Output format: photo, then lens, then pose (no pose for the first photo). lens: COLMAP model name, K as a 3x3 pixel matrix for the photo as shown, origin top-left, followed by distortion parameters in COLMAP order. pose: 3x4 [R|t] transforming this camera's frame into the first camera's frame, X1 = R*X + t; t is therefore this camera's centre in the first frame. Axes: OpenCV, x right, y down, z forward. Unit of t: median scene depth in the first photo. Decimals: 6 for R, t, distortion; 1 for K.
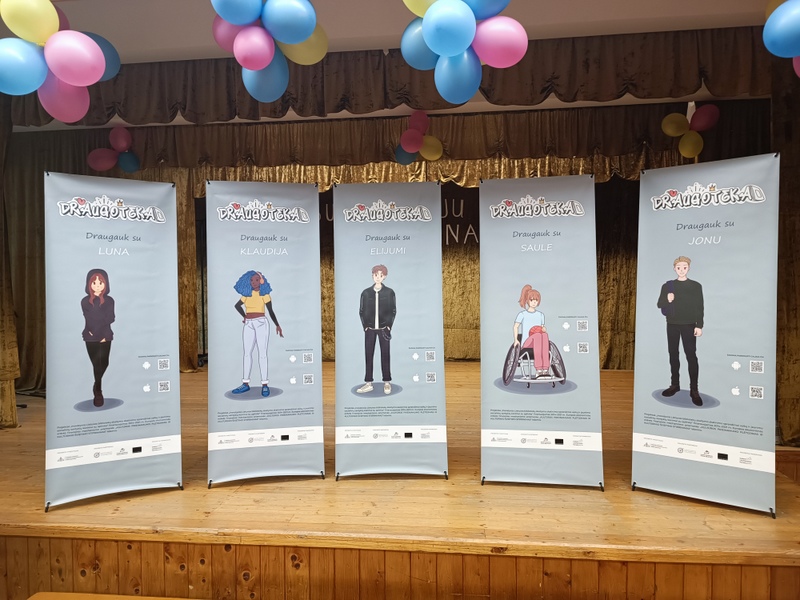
lens RADIAL K [[571.2, 0, 399.8], [0, 571.2, 301.4], [0, 0, 1]] dist [0.039617, -0.043412]
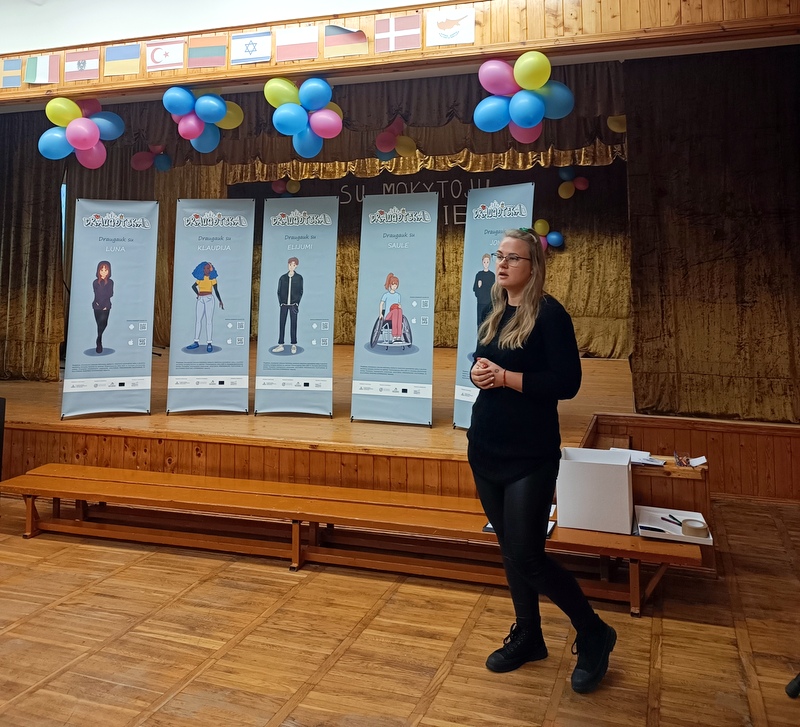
lens RADIAL K [[770.9, 0, 398.4], [0, 770.9, 190.9], [0, 0, 1]] dist [0.027957, 0.000000]
pose [[0.976671, -0.014944, -0.214222, 0.627834], [-0.010650, 0.992977, -0.117824, -0.007270], [0.214478, 0.117357, 0.969653, -0.778787]]
